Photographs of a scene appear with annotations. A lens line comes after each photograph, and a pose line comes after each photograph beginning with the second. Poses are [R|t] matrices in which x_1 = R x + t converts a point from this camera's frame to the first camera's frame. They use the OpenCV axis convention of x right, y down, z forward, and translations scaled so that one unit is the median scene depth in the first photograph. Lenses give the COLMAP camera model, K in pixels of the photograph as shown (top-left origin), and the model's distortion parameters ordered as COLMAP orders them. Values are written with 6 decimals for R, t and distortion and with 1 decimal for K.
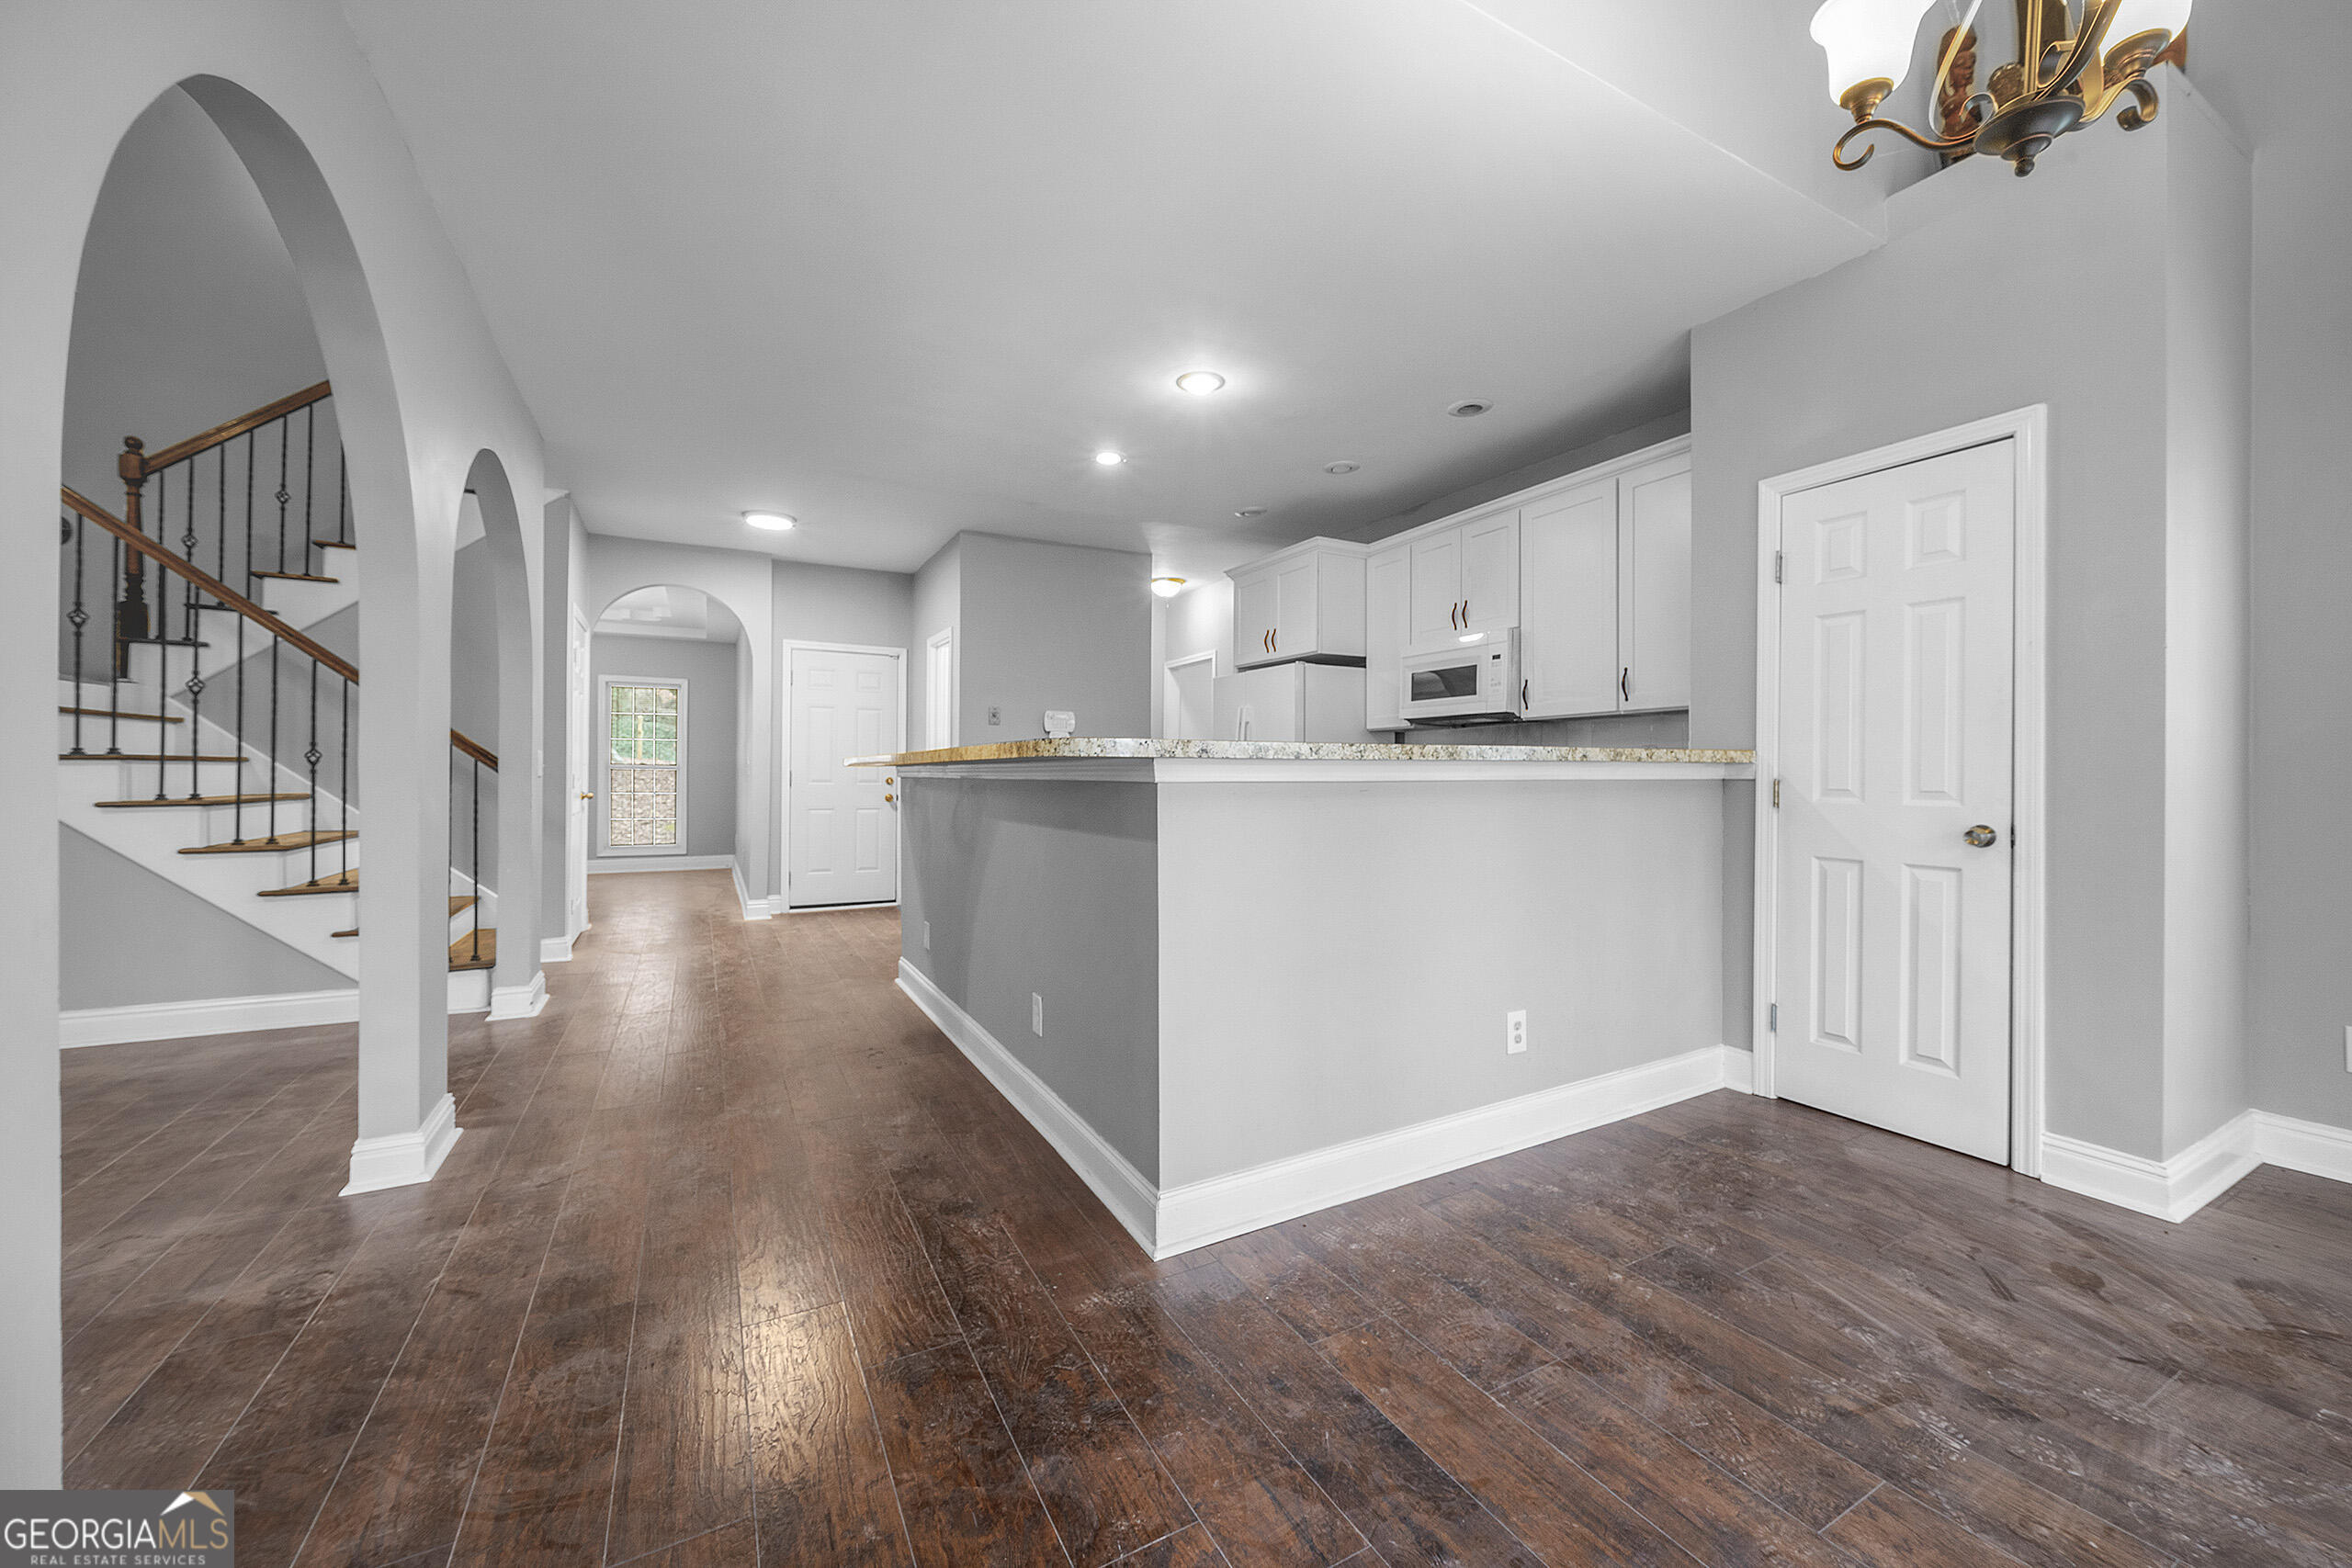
lens RADIAL K [[885.4, 0, 1177.3], [0, 885.4, 772.7], [0, 0, 1]] dist [-0.000486, -0.000045]
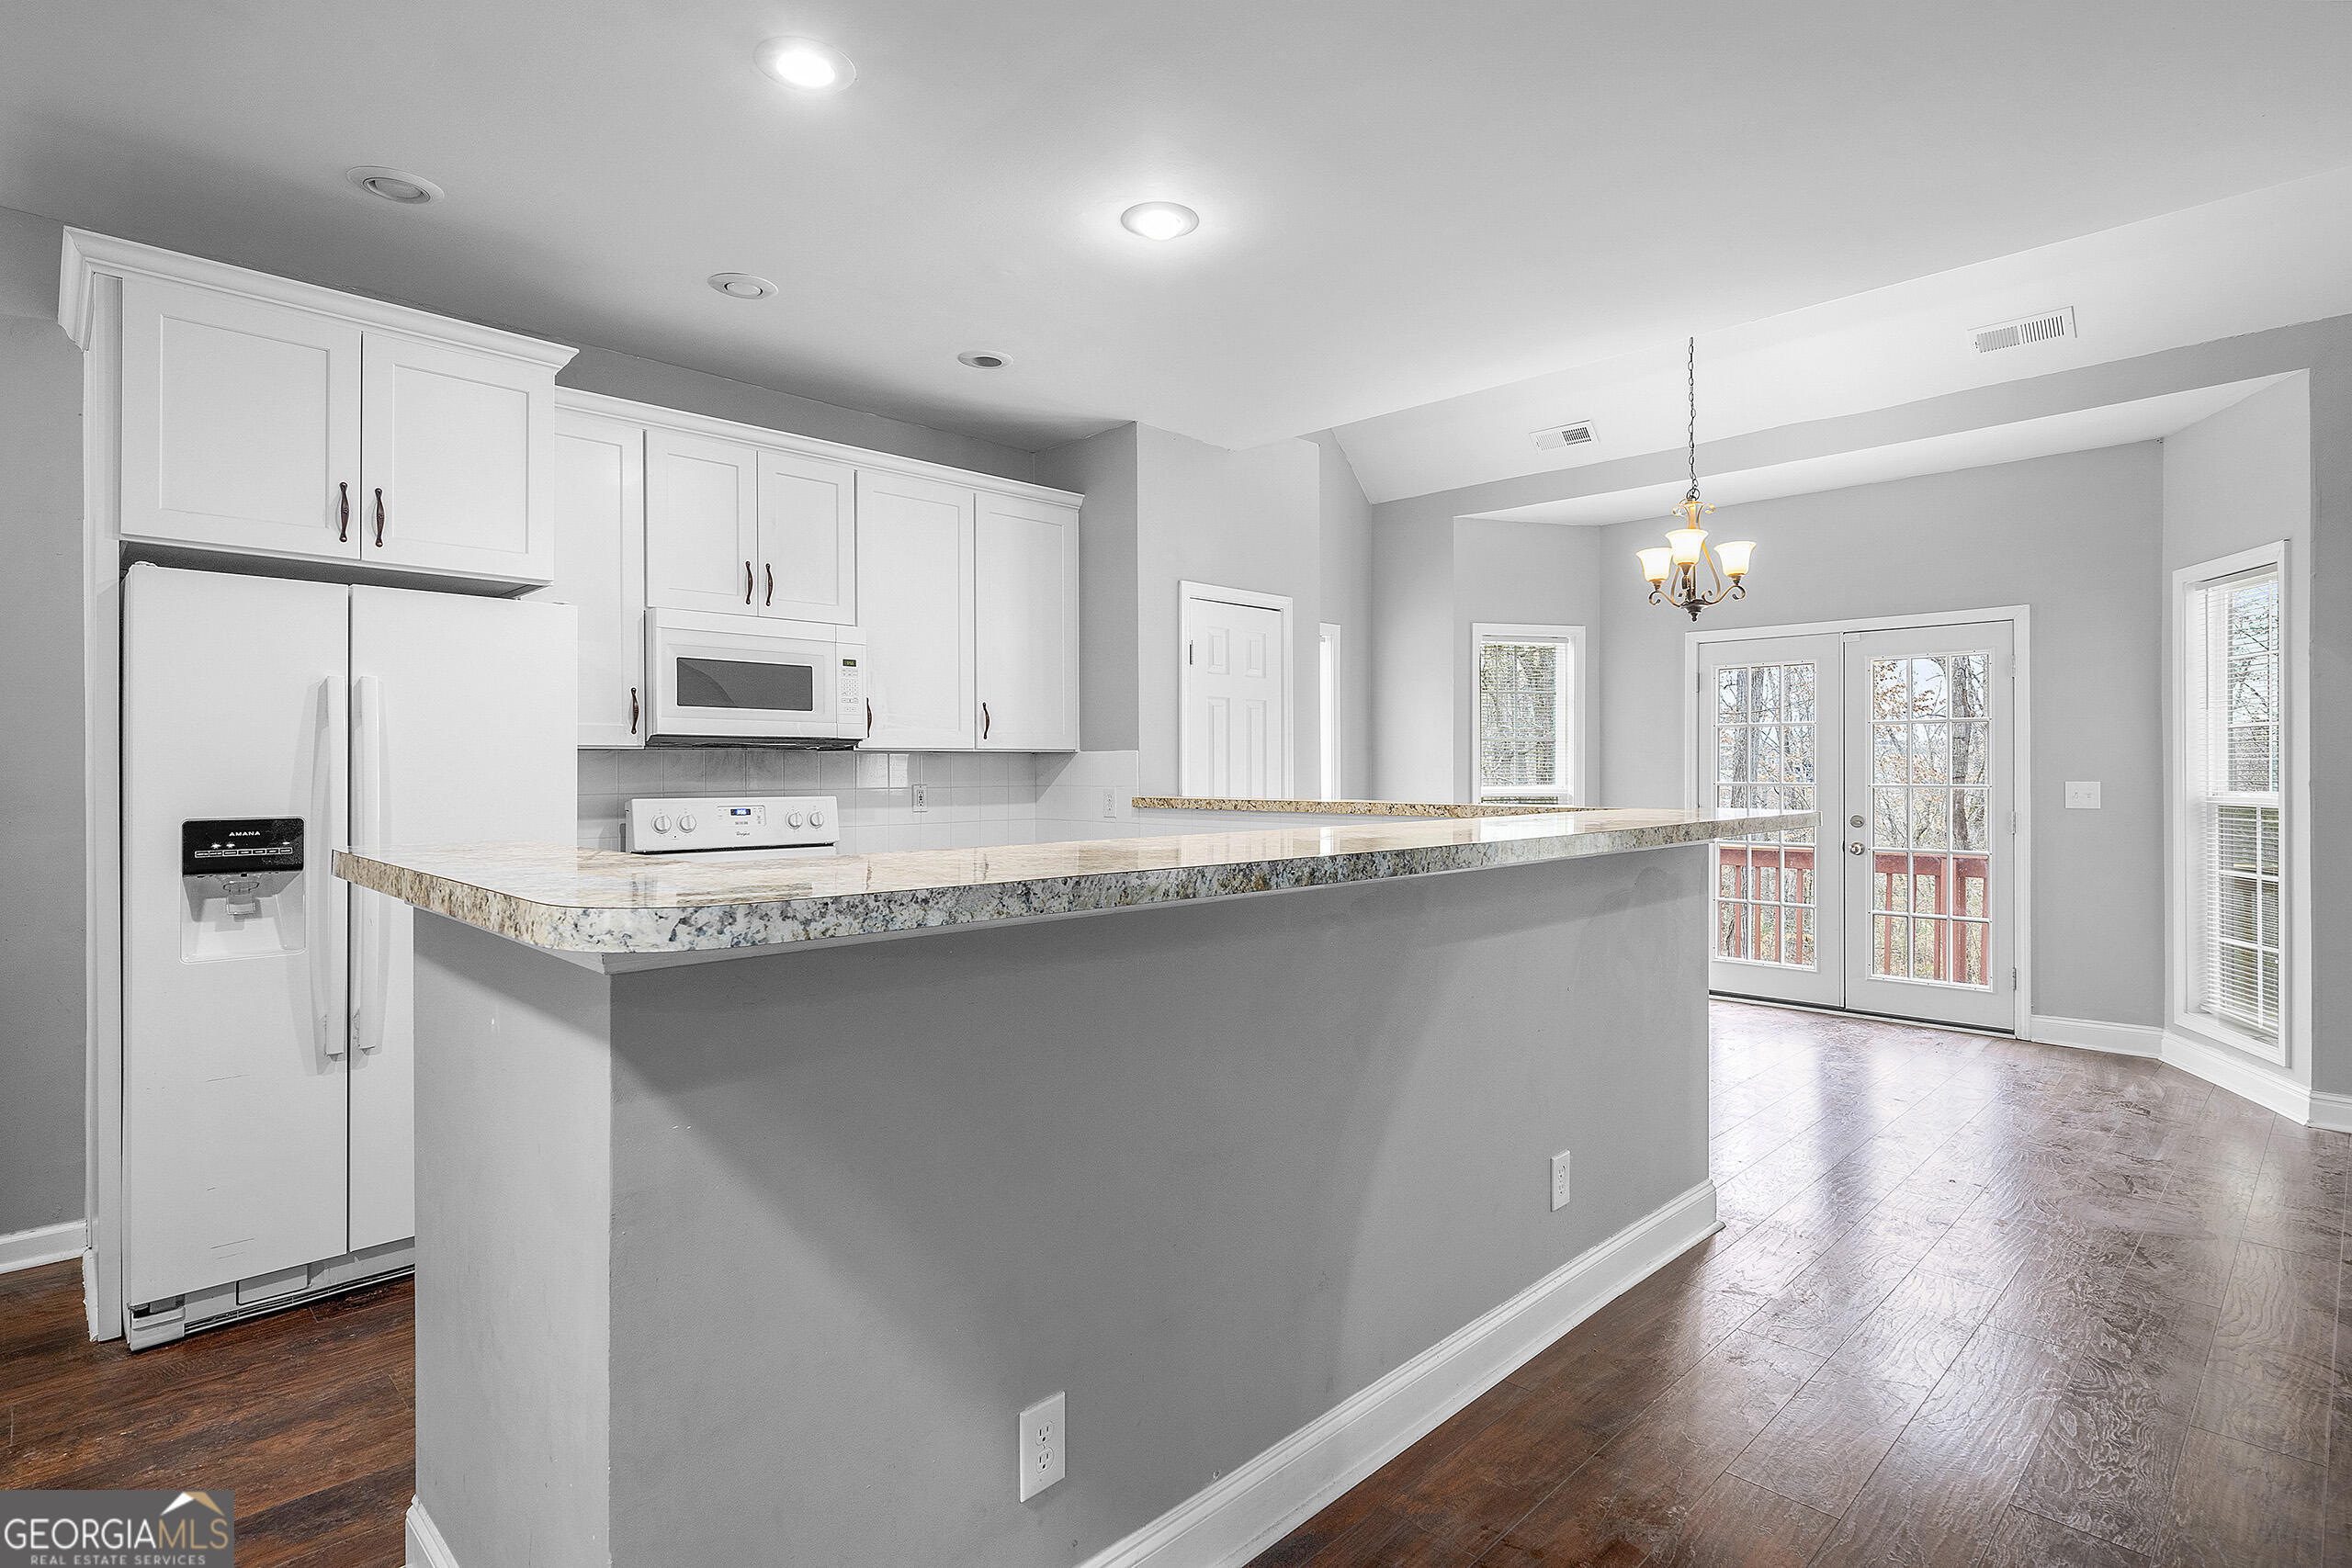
lens RADIAL K [[1162.0, 0, 1183.9], [0, 1162.0, 770.1], [0, 0, 1]] dist [-0.001376, -0.000189]
pose [[-0.276773, 0.004782, 0.960923, -0.638684], [0.002954, 0.999987, -0.004126, -0.037891], [-0.960931, 0.001697, -0.276784, 1.008244]]
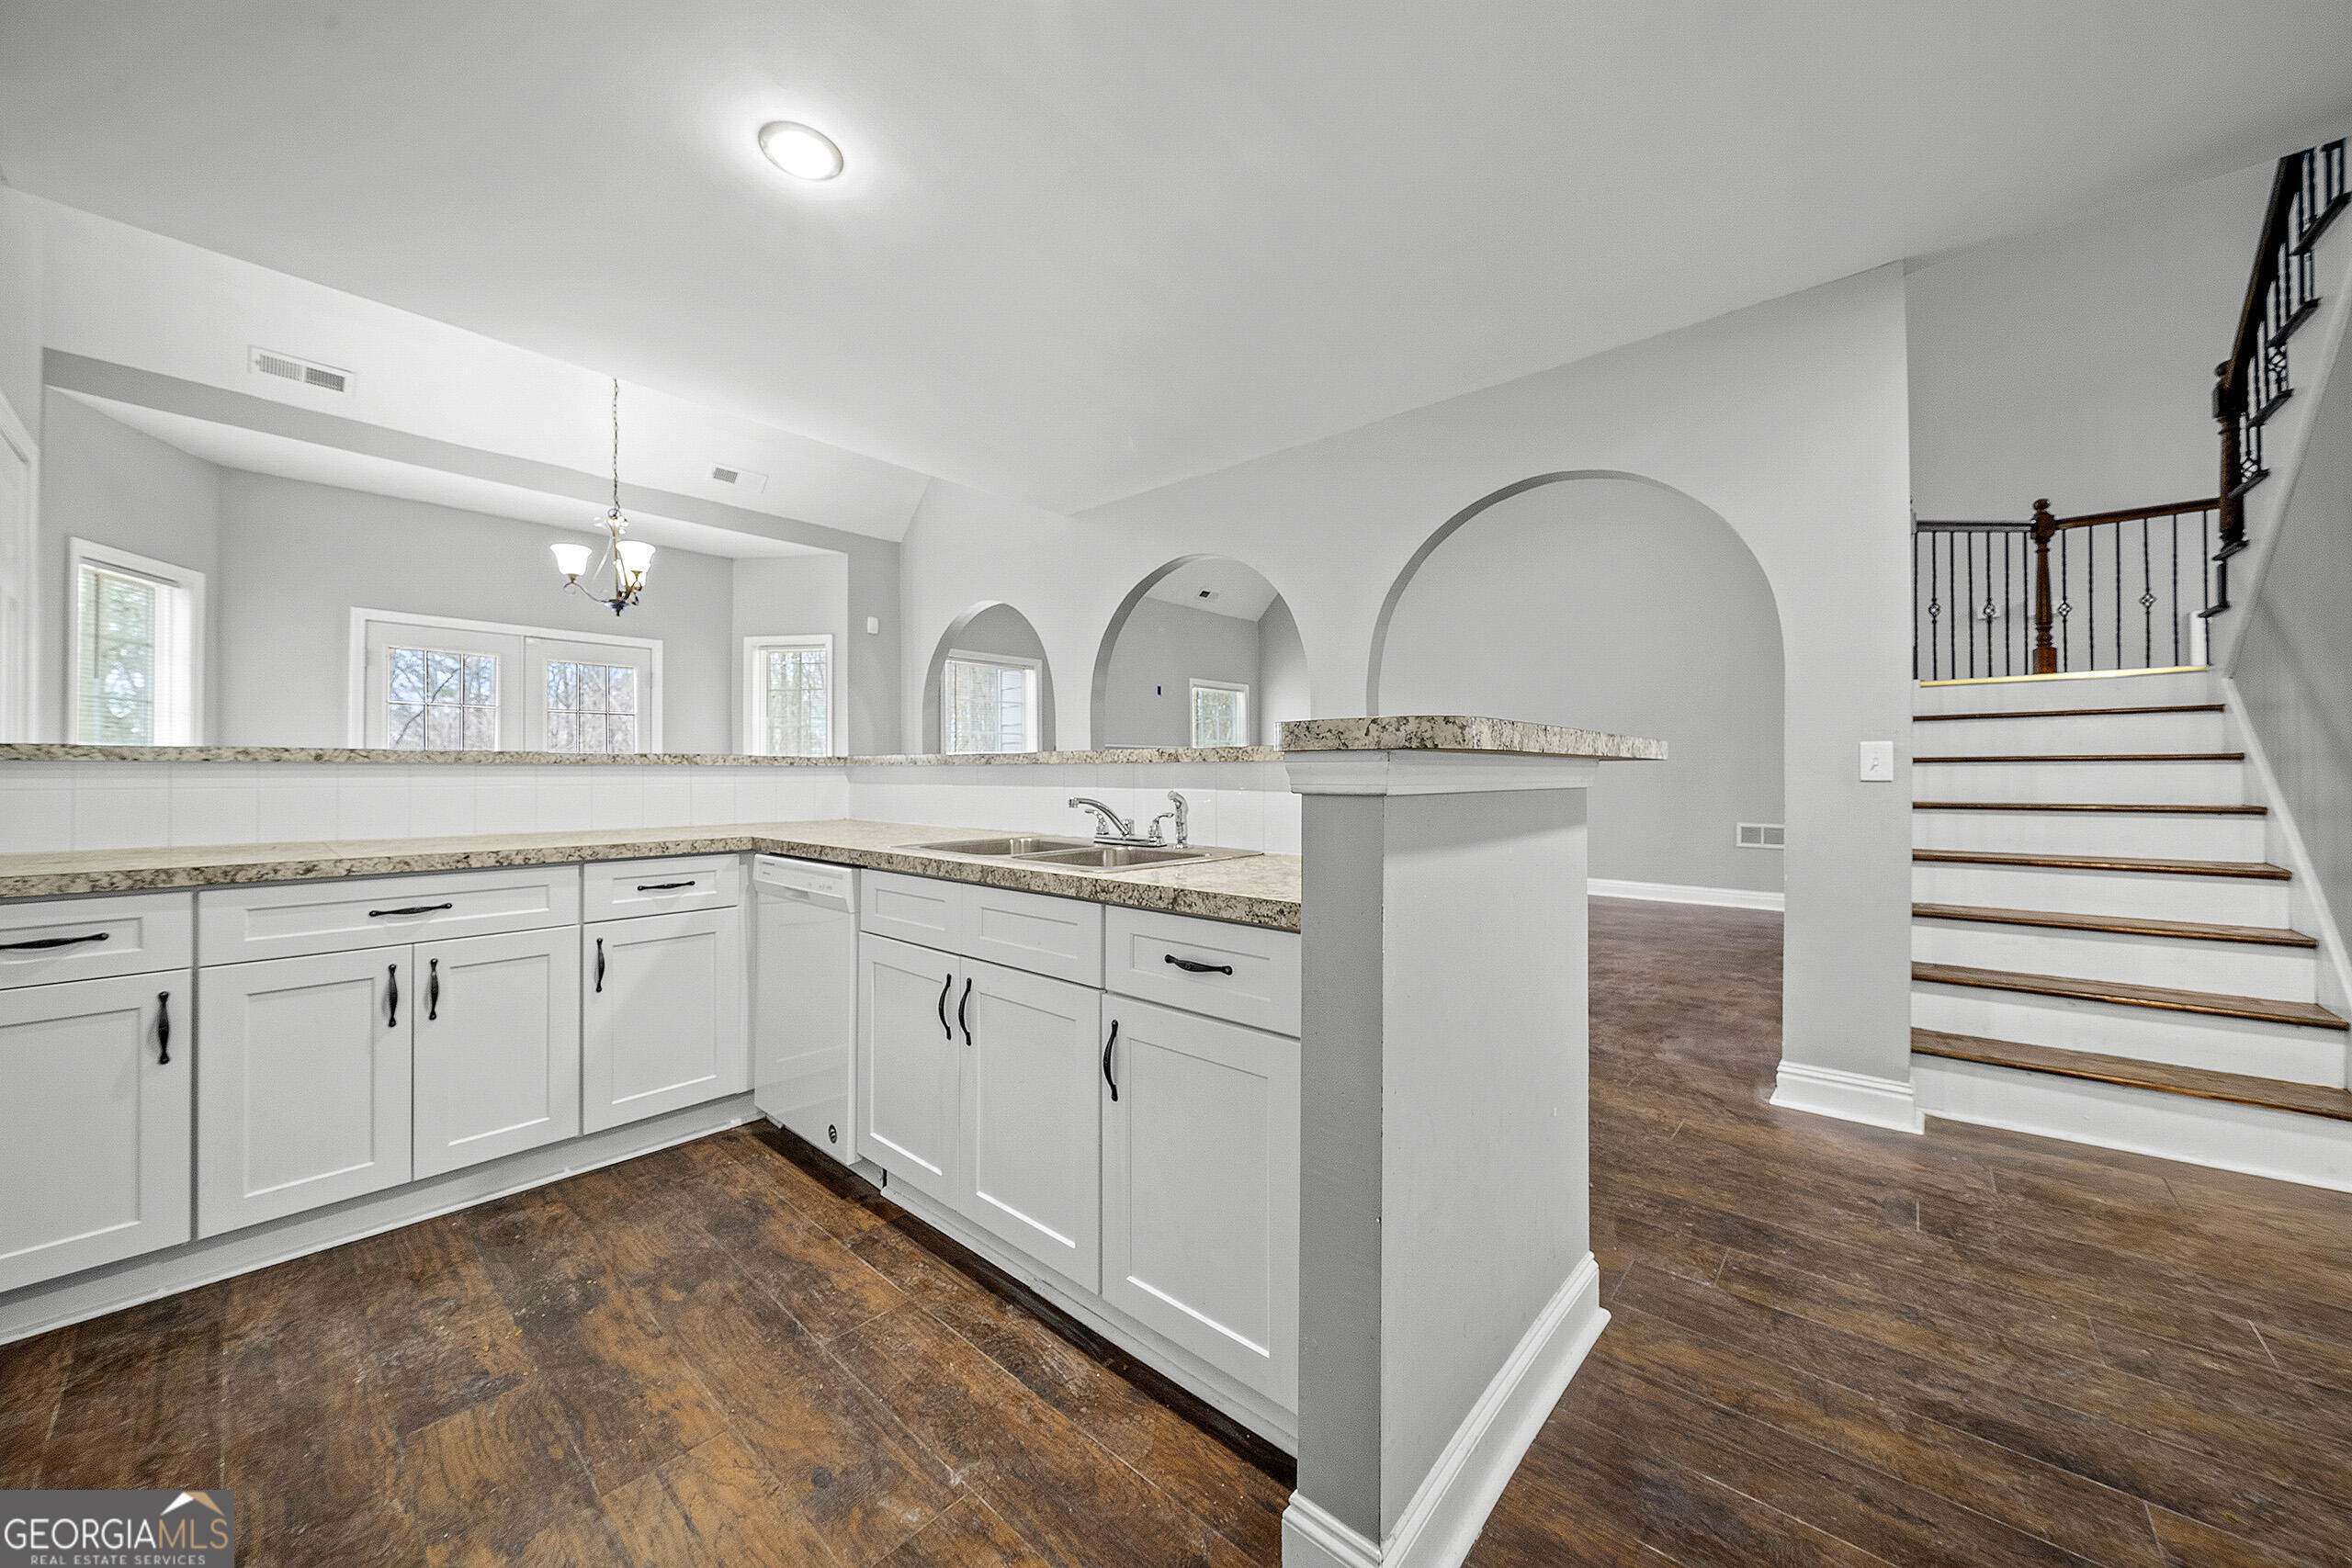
lens RADIAL K [[836.5, 0, 1172.2], [0, 836.5, 777.4], [0, 0, 1]] dist [-0.000525, 0.000071]
pose [[-0.941586, 0.006514, -0.336708, -0.018245], [0.005145, 0.999974, 0.004957, 0.002465], [0.336732, 0.002935, -0.941596, 1.364503]]
